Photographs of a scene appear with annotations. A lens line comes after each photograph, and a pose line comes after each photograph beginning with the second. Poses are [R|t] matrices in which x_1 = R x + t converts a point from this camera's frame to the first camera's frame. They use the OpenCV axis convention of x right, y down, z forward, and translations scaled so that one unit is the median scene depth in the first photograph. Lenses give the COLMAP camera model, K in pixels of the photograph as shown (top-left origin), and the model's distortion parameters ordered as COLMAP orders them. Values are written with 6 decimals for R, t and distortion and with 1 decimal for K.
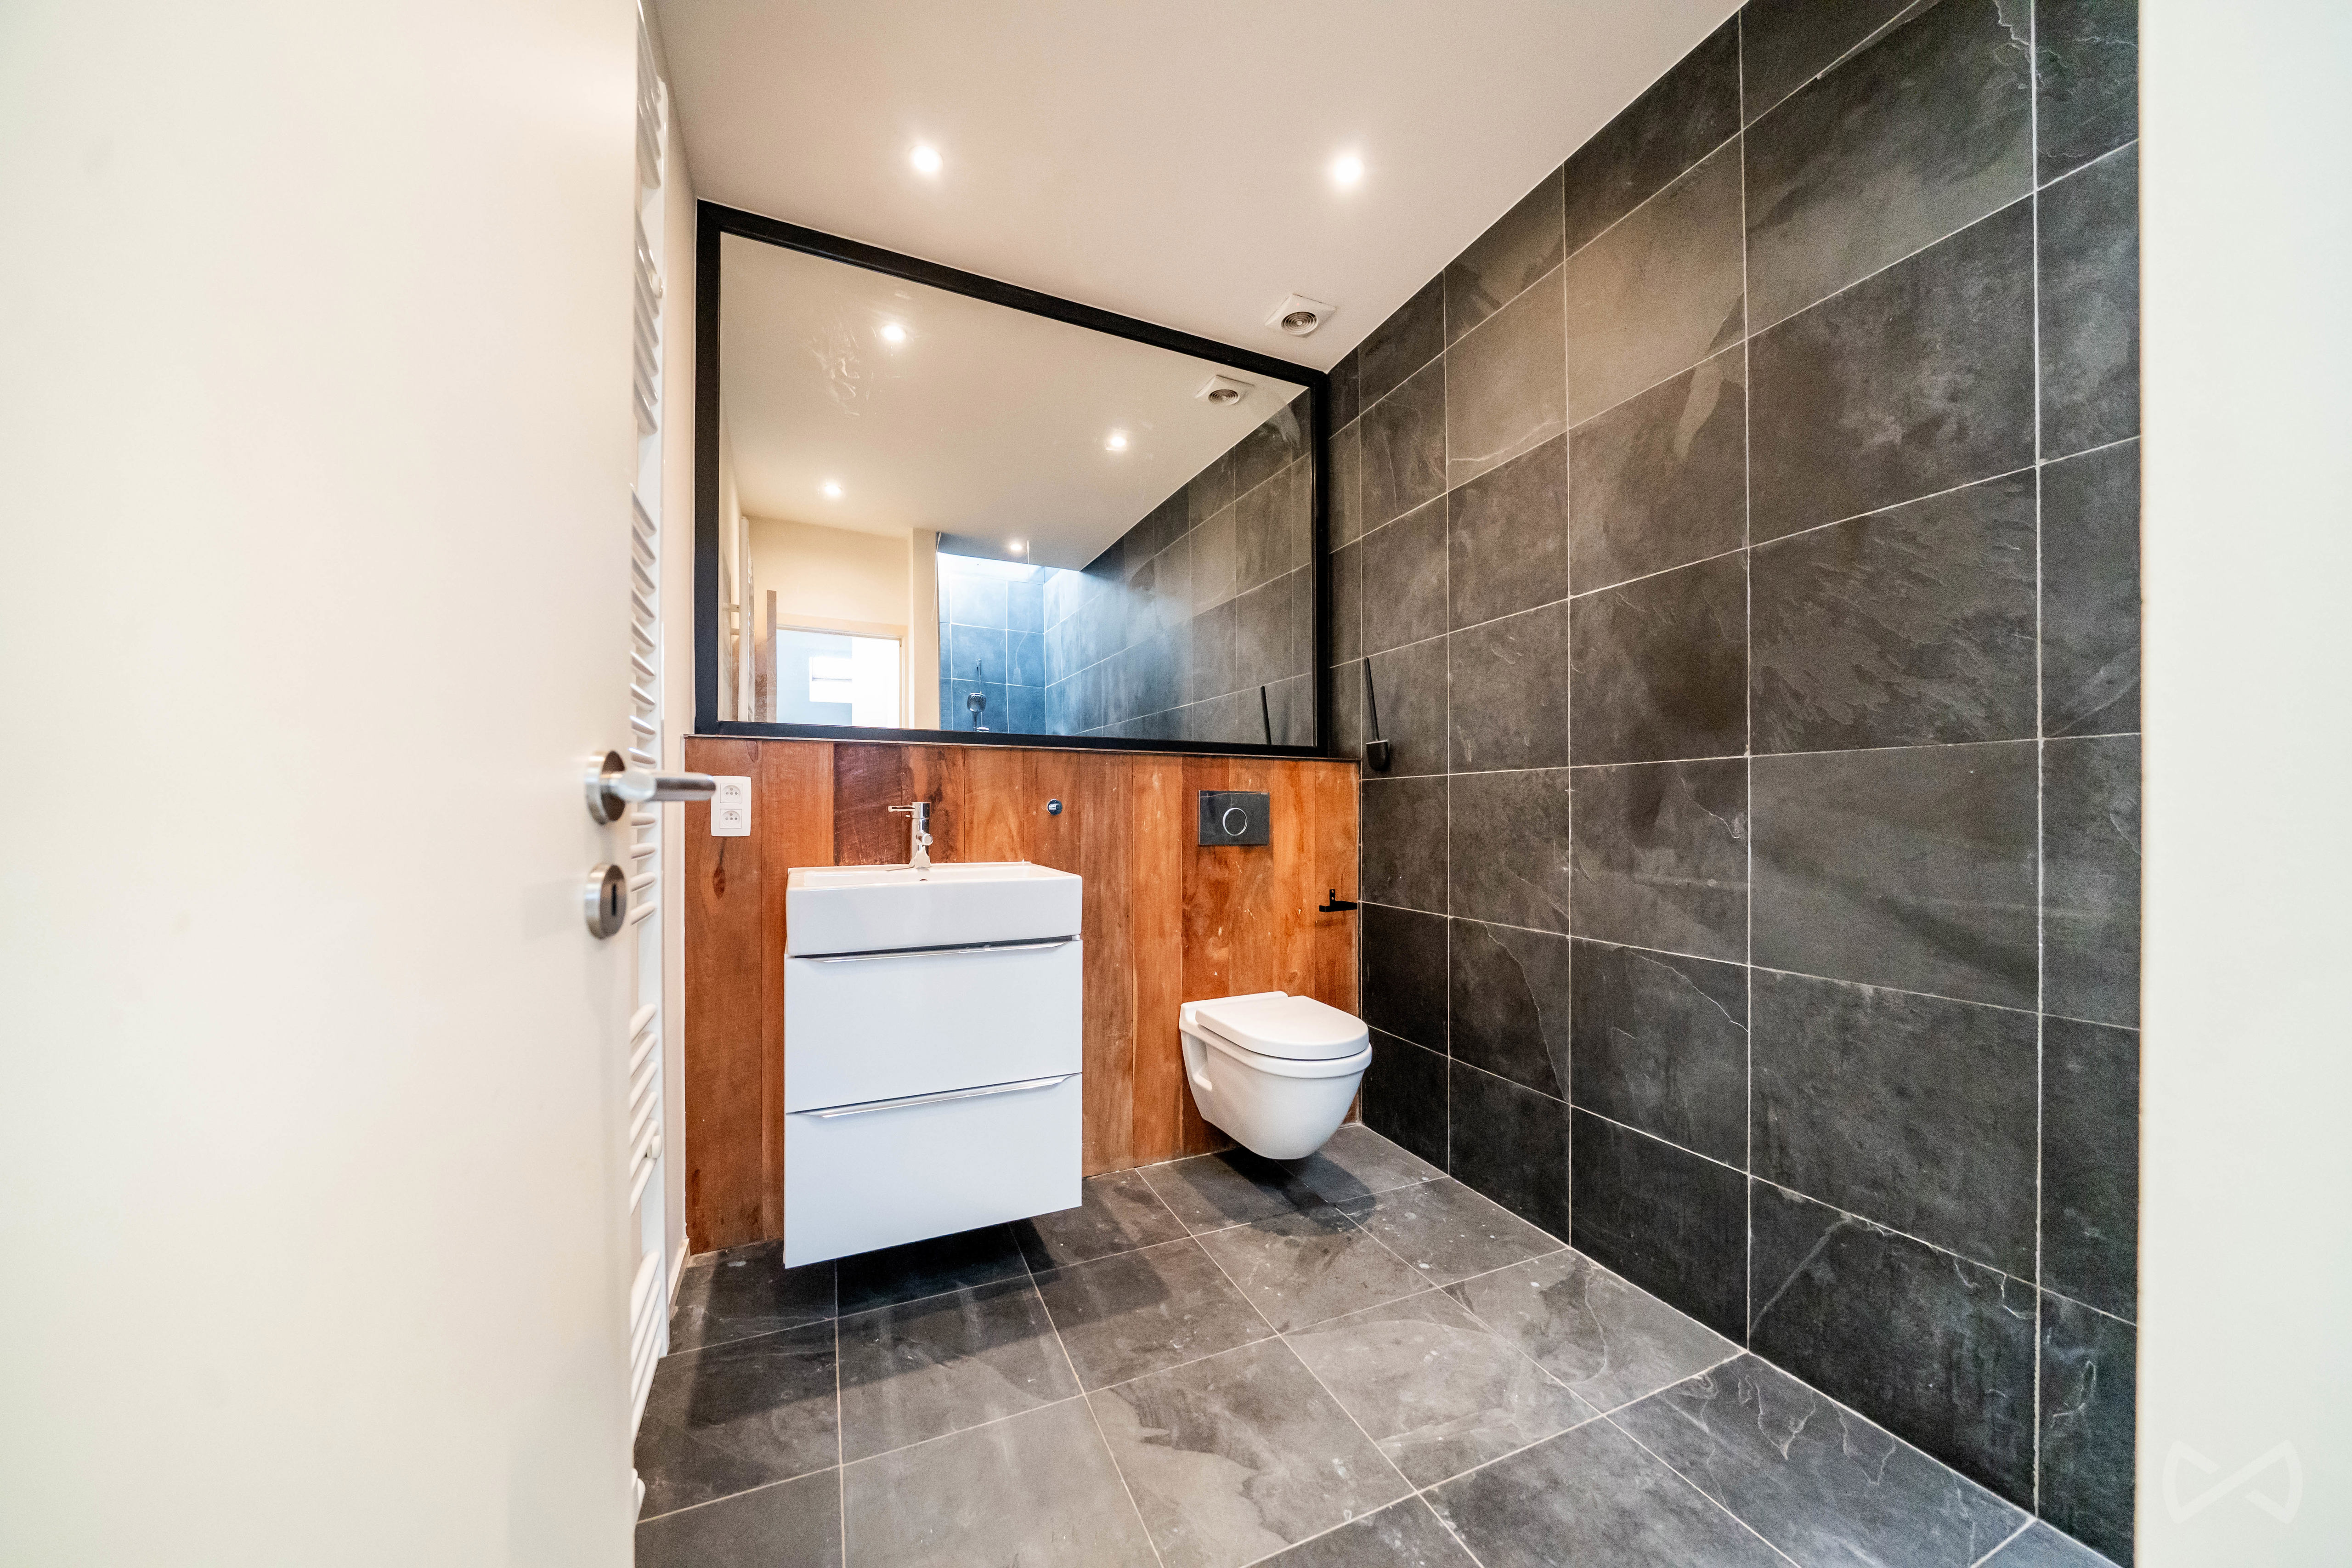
lens RADIAL K [[800.7, 0, 1170.6], [0, 800.7, 808.6], [0, 0, 1]] dist [-0.002178, -0.000093]
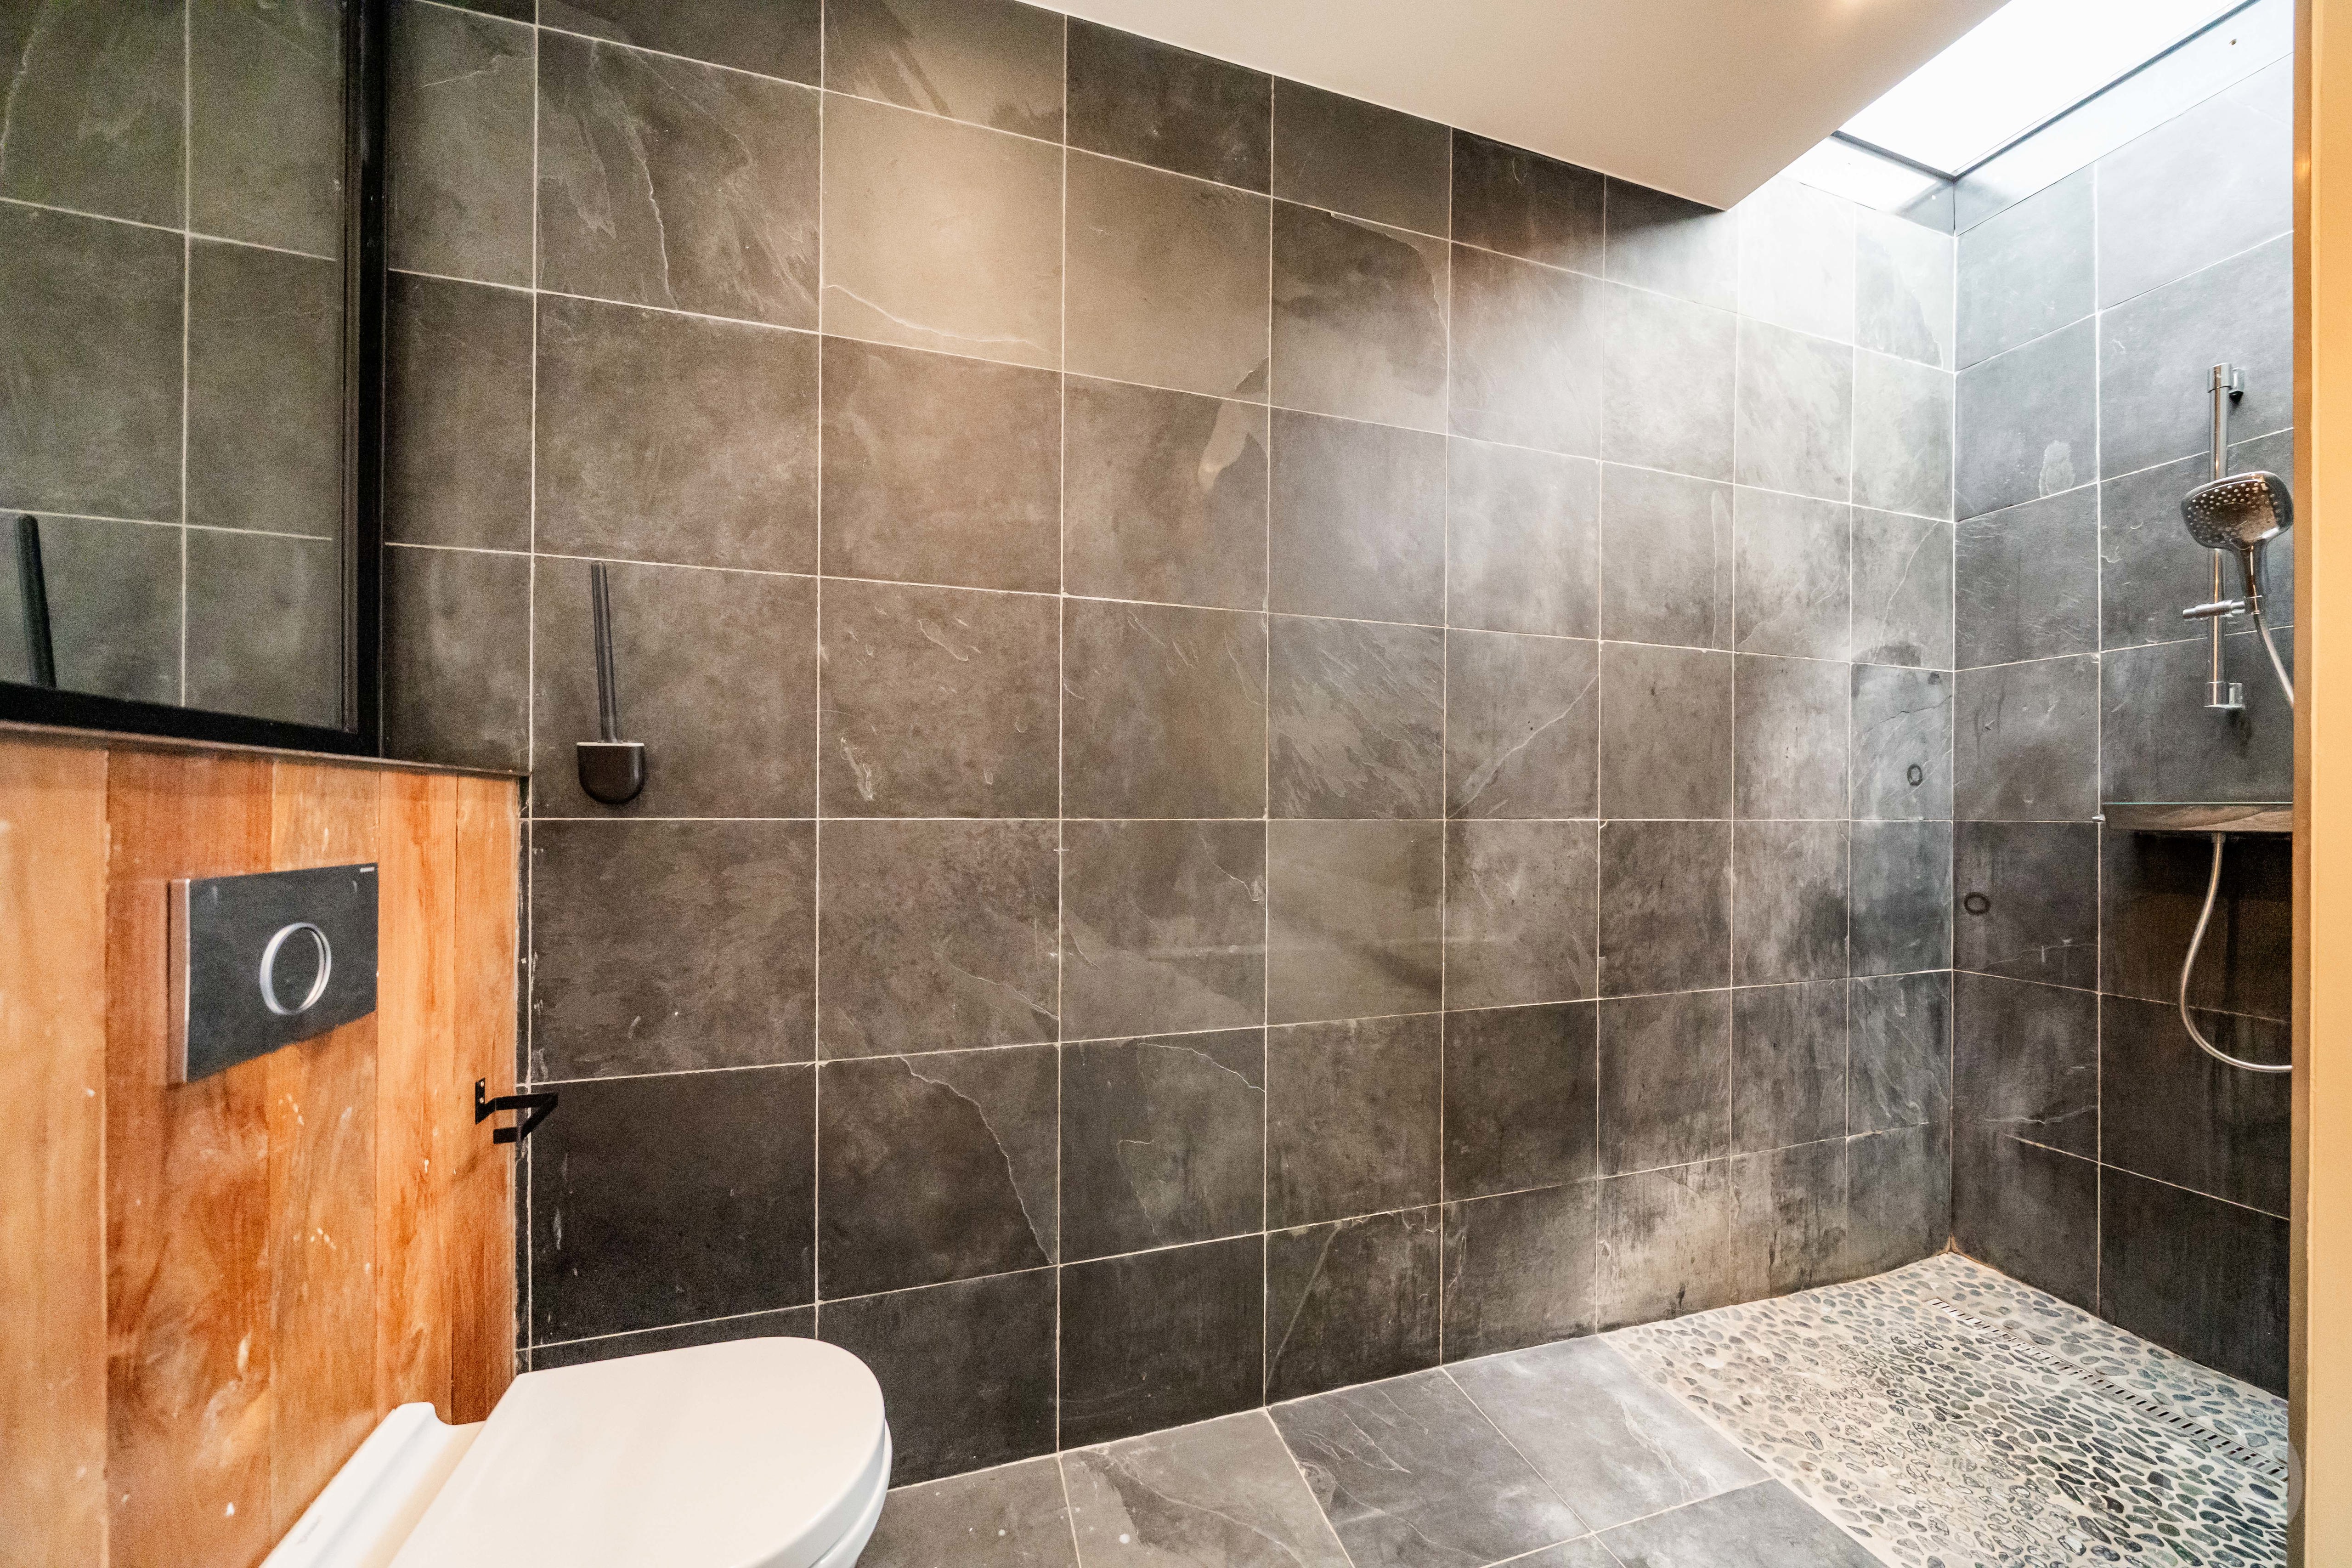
lens RADIAL K [[800.7, 0, 1170.6], [0, 800.7, 808.6], [0, 0, 1]] dist [-0.002178, -0.000093]
pose [[0.117324, 0.001602, 0.993092, -0.248958], [-0.009093, 0.999959, -0.000539, -0.064754], [-0.993052, -0.008967, 0.117334, 0.838881]]
